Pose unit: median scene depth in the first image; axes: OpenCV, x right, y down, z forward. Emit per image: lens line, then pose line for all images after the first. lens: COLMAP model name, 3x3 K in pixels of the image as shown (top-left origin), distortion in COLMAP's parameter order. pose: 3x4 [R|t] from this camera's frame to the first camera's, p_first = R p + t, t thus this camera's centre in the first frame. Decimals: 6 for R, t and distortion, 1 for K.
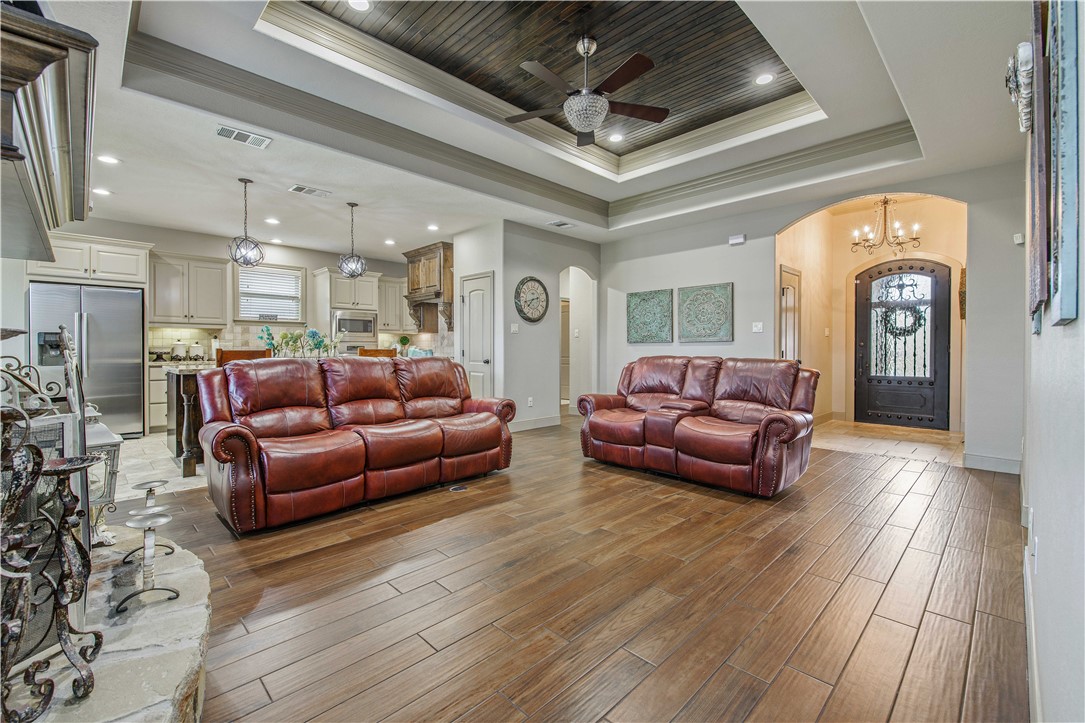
lens RADIAL K [[471.9, 0, 544.9], [0, 471.9, 354.5], [0, 0, 1]] dist [0.010709, -0.001399]
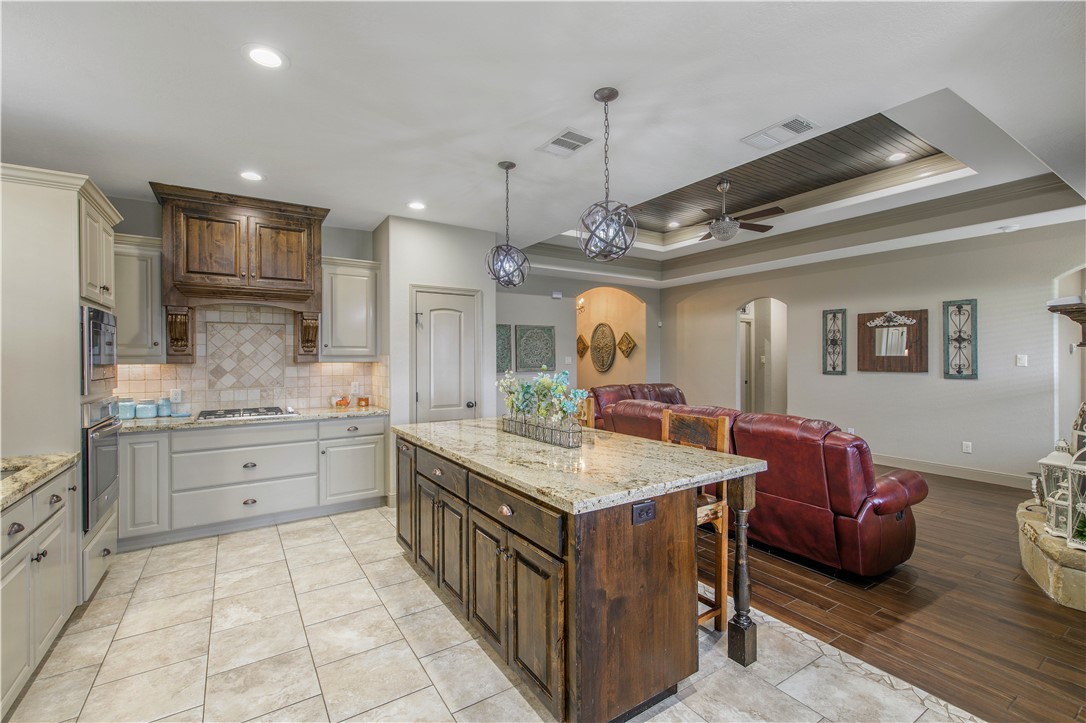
lens RADIAL K [[472.3, 0, 538.4], [0, 472.3, 358.8], [0, 0, 1]] dist [0.010709, -0.001399]
pose [[0.201107, -0.004291, 0.979560, -0.825888], [0.017131, 0.999853, 0.000863, -0.056816], [-0.979419, 0.016608, 0.201151, 0.699017]]
